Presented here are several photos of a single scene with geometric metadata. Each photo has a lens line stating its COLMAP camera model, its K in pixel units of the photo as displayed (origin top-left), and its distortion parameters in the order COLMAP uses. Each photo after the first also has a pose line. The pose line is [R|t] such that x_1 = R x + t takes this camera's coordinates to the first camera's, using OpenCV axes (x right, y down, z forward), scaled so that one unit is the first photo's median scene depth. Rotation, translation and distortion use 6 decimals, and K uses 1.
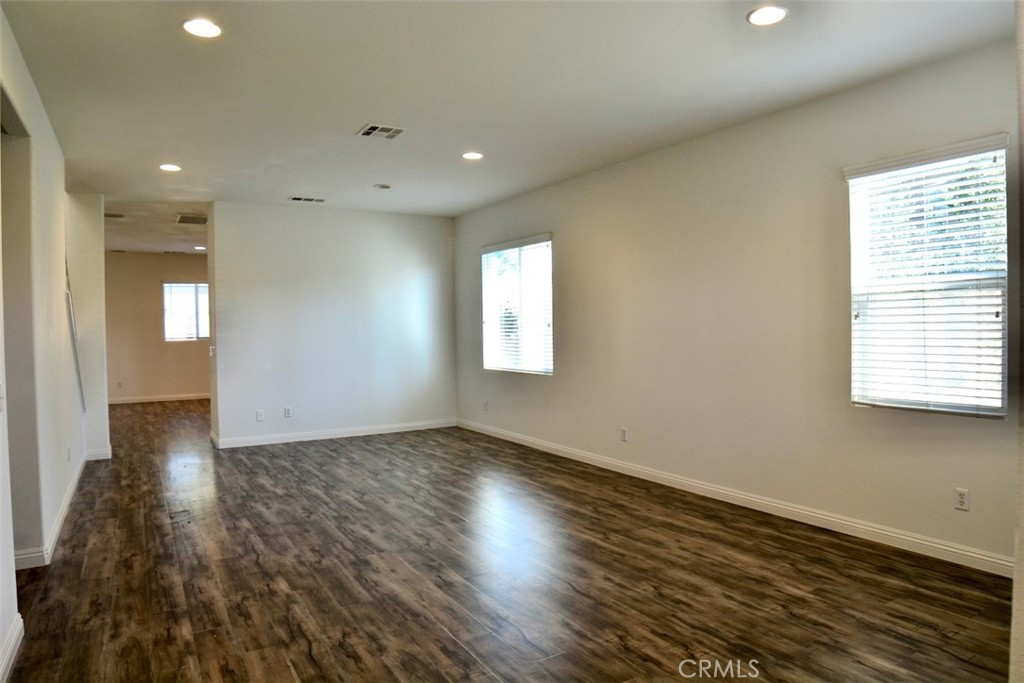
lens RADIAL K [[642.4, 0, 512.0], [0, 642.4, 341.5], [0, 0, 1]] dist [-0.118350, 0.045488]
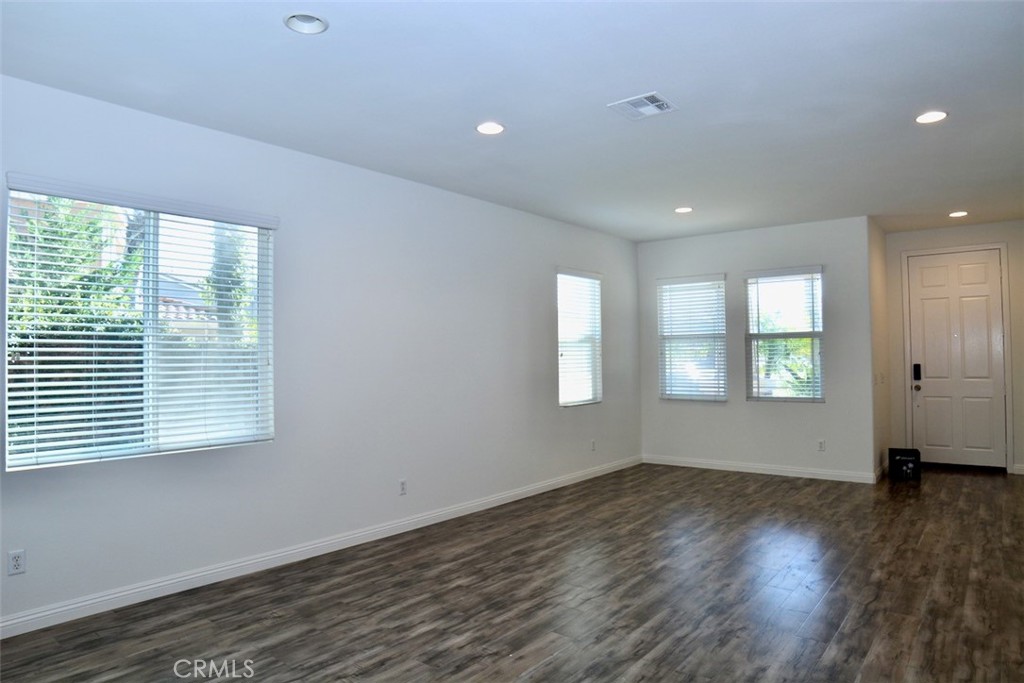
lens RADIAL K [[642.4, 0, 512.0], [0, 642.4, 341.5], [0, 0, 1]] dist [-0.118350, 0.045488]
pose [[-0.339853, 0.041876, 0.939546, -1.056435], [0.041277, 0.998710, -0.029583, -0.031721], [-0.939572, 0.028728, -0.341143, 1.736884]]
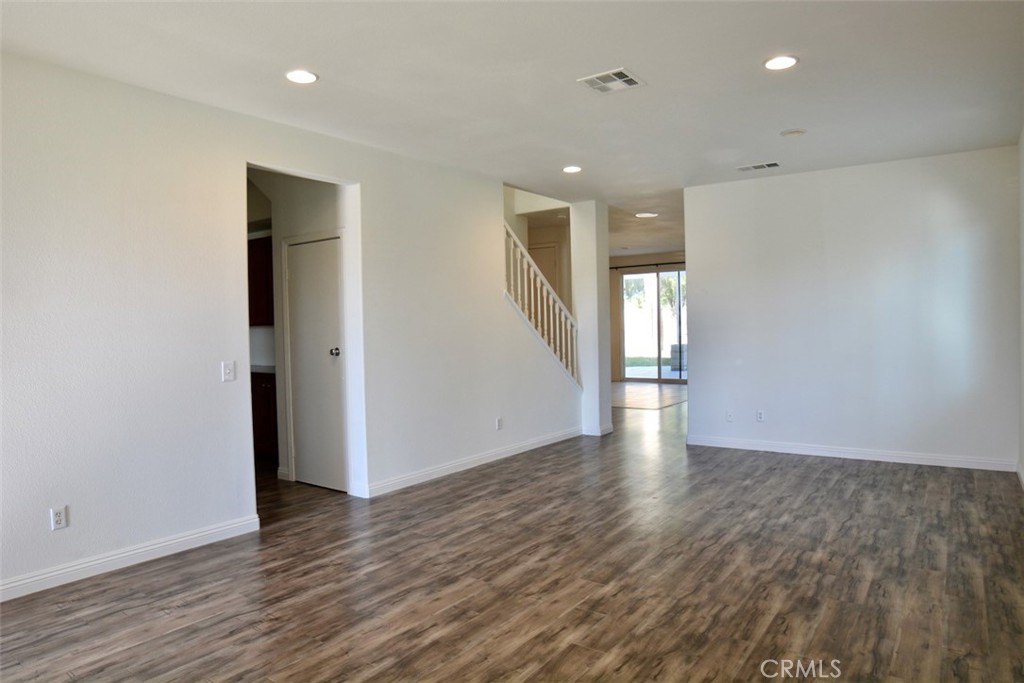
lens RADIAL K [[642.4, 0, 512.0], [0, 642.4, 341.5], [0, 0, 1]] dist [-0.118350, 0.045488]
pose [[0.384236, 0.032607, -0.922659, 0.608821], [-0.009129, 0.999461, 0.031520, -0.028015], [0.923190, -0.003688, 0.384327, 0.695906]]
